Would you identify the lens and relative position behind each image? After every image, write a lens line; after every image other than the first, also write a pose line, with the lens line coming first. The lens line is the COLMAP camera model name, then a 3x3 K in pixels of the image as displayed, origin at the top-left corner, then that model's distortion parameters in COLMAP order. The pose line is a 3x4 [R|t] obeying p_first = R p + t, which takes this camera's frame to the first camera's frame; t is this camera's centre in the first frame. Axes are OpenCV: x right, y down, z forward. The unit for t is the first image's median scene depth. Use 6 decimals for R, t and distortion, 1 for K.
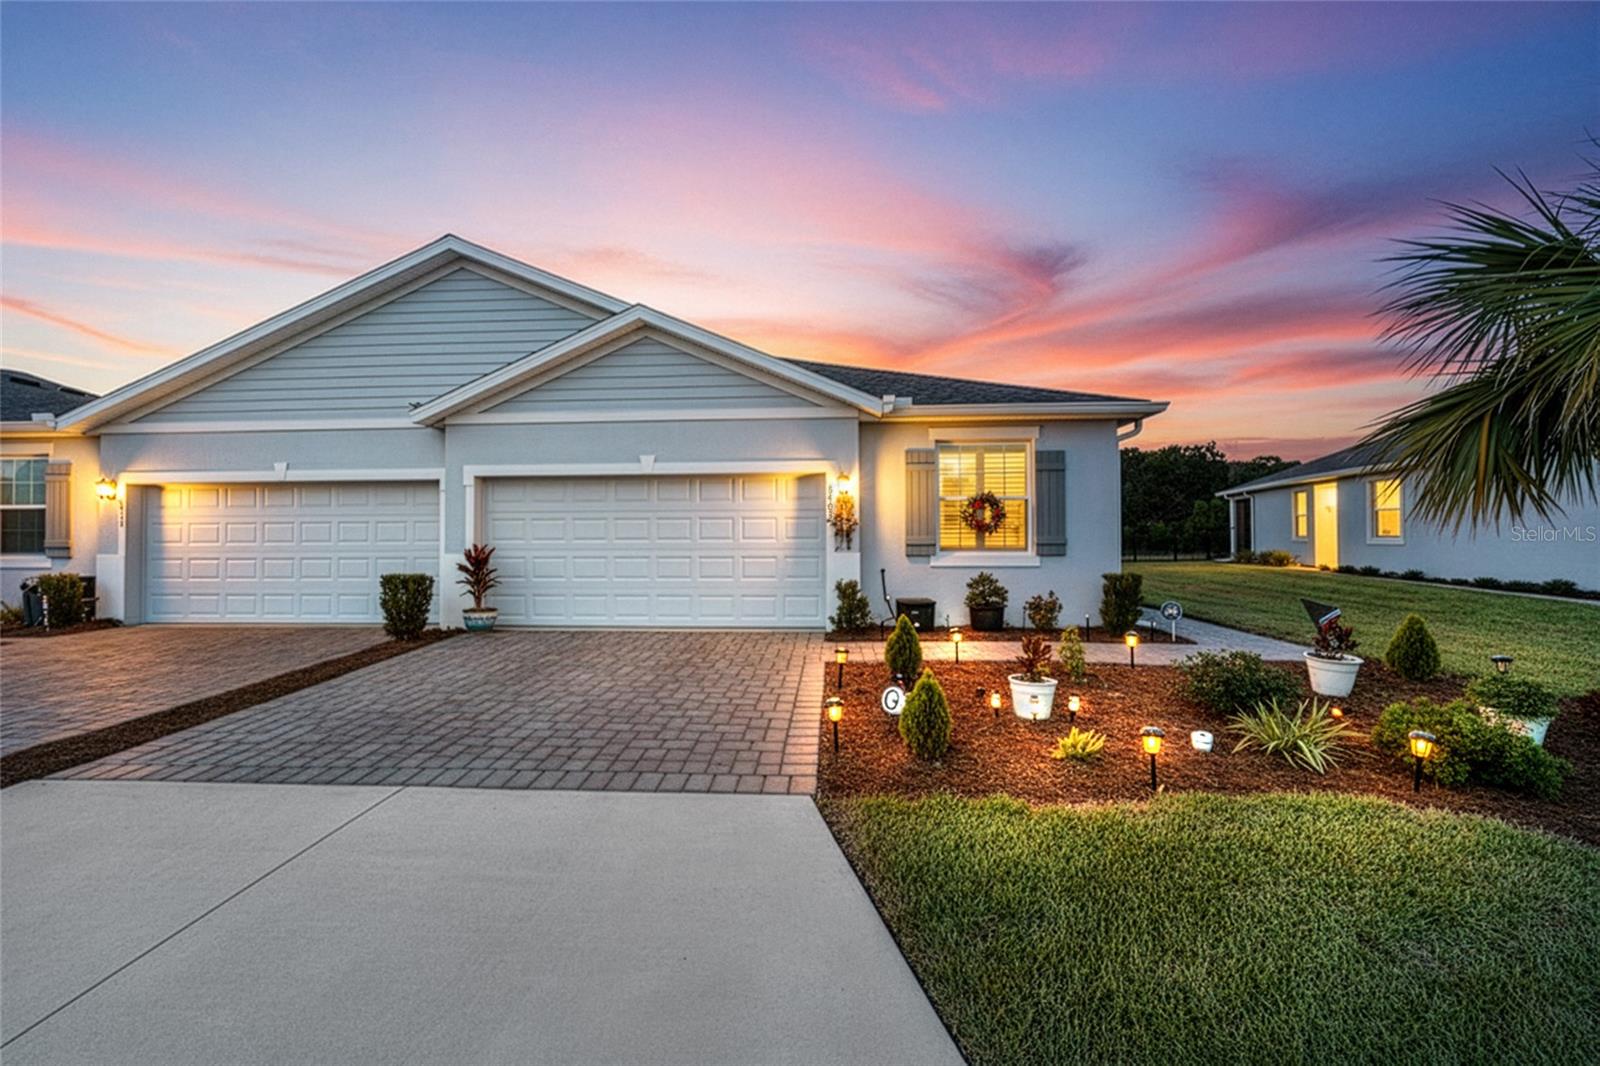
lens RADIAL K [[615.7, 0, 798.6], [0, 615.7, 537.3], [0, 0, 1]] dist [-0.012726, 0.005437]
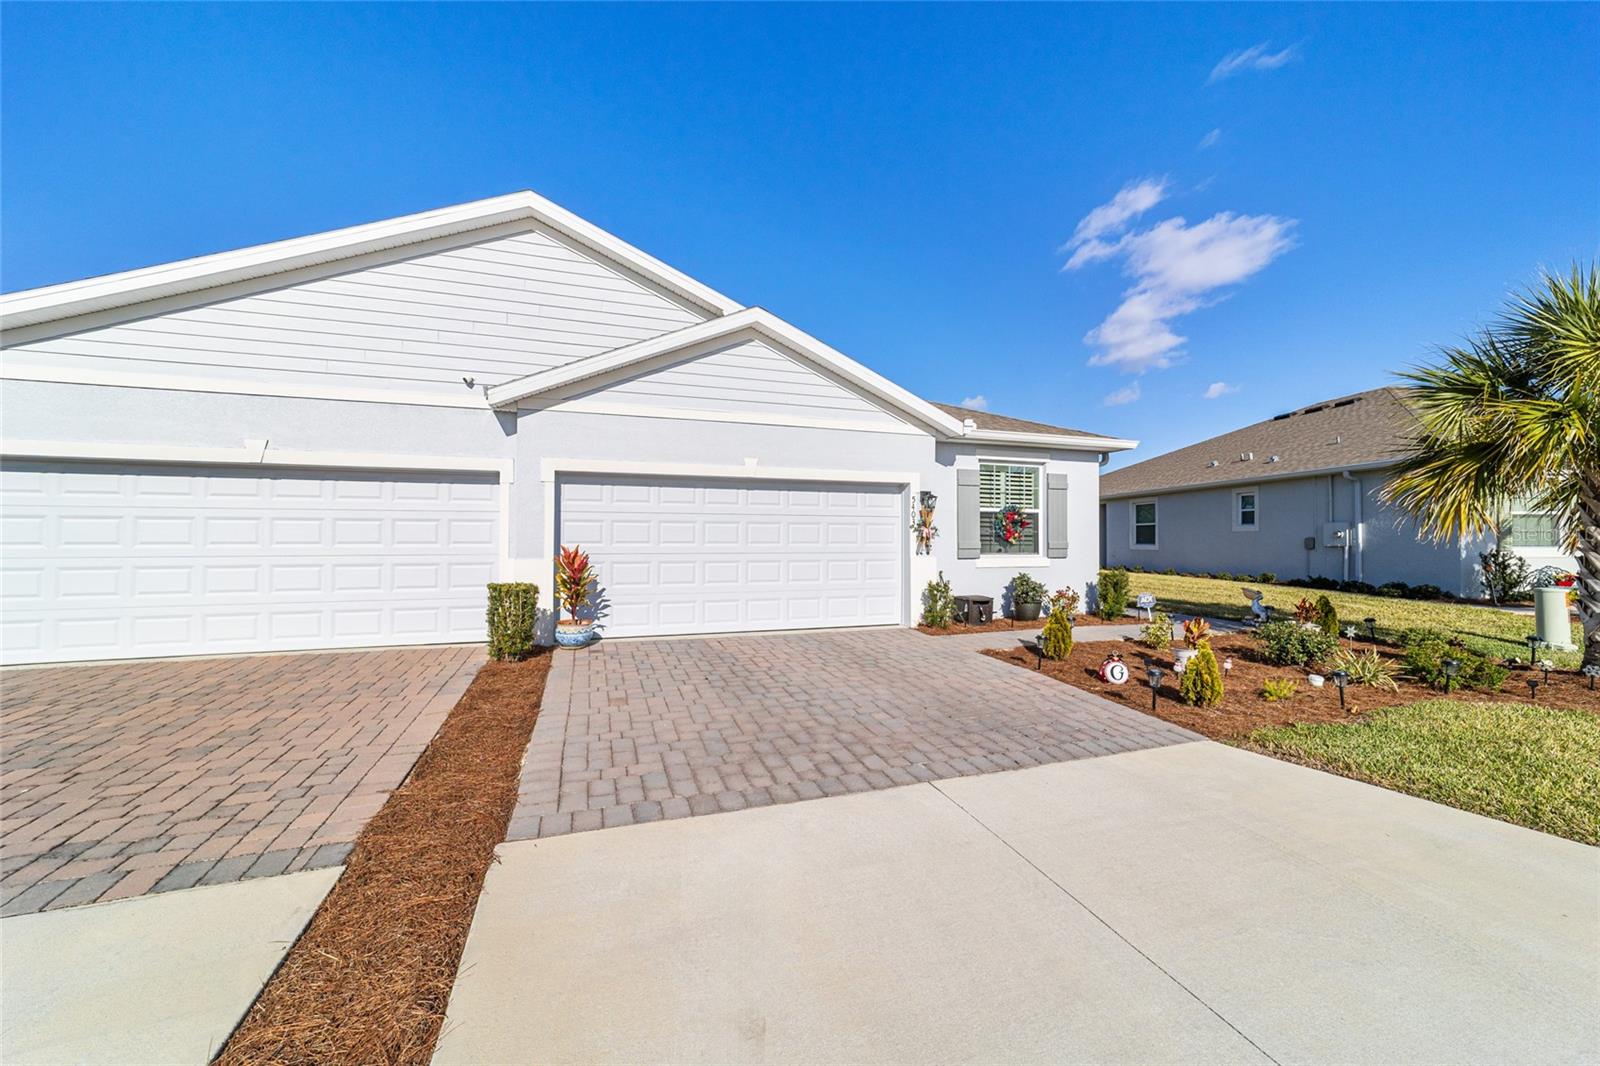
lens RADIAL K [[615.7, 0, 797.2], [0, 615.7, 532.0], [0, 0, 1]] dist [-0.012726, 0.005437]
pose [[0.923248, 0.012409, 0.384004, -0.568258], [-0.006103, 0.999826, -0.017636, 0.003000], [-0.384156, 0.013939, 0.923163, 0.057032]]
